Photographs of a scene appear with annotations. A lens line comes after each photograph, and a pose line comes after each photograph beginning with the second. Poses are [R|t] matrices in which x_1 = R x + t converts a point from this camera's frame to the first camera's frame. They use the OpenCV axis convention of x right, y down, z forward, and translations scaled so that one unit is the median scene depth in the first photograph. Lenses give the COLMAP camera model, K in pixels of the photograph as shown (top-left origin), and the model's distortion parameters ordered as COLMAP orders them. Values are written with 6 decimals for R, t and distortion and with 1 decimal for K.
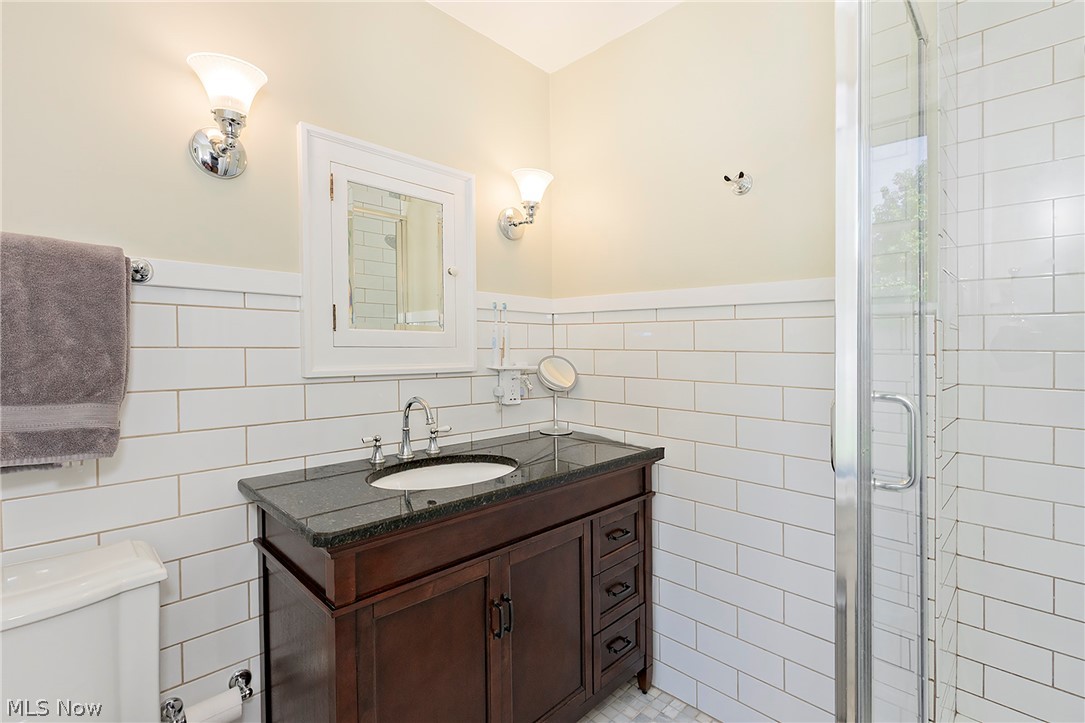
lens RADIAL K [[499.4, 0, 540.5], [0, 499.4, 354.3], [0, 0, 1]] dist [-0.008965, 0.002366]
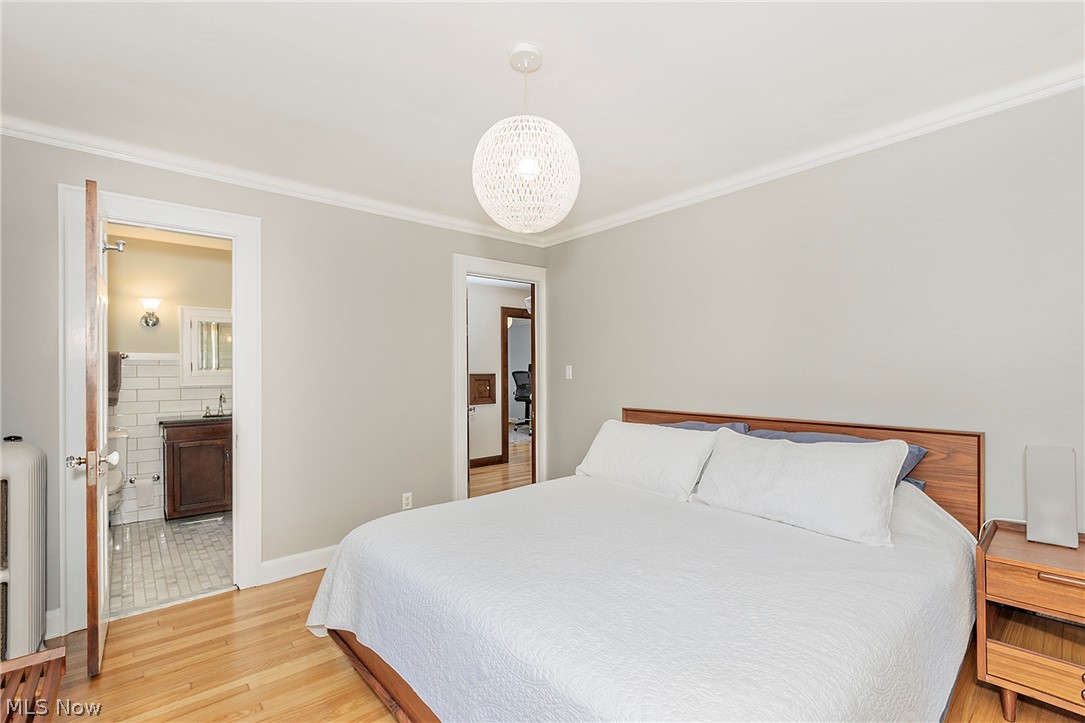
lens RADIAL K [[499.4, 0, 544.3], [0, 499.4, 367.2], [0, 0, 1]] dist [-0.008965, 0.002366]
pose [[0.997898, -0.003860, -0.064690, 2.054912], [0.003159, 0.999935, -0.010930, -0.036308], [0.064728, 0.010702, 0.997846, -2.013269]]
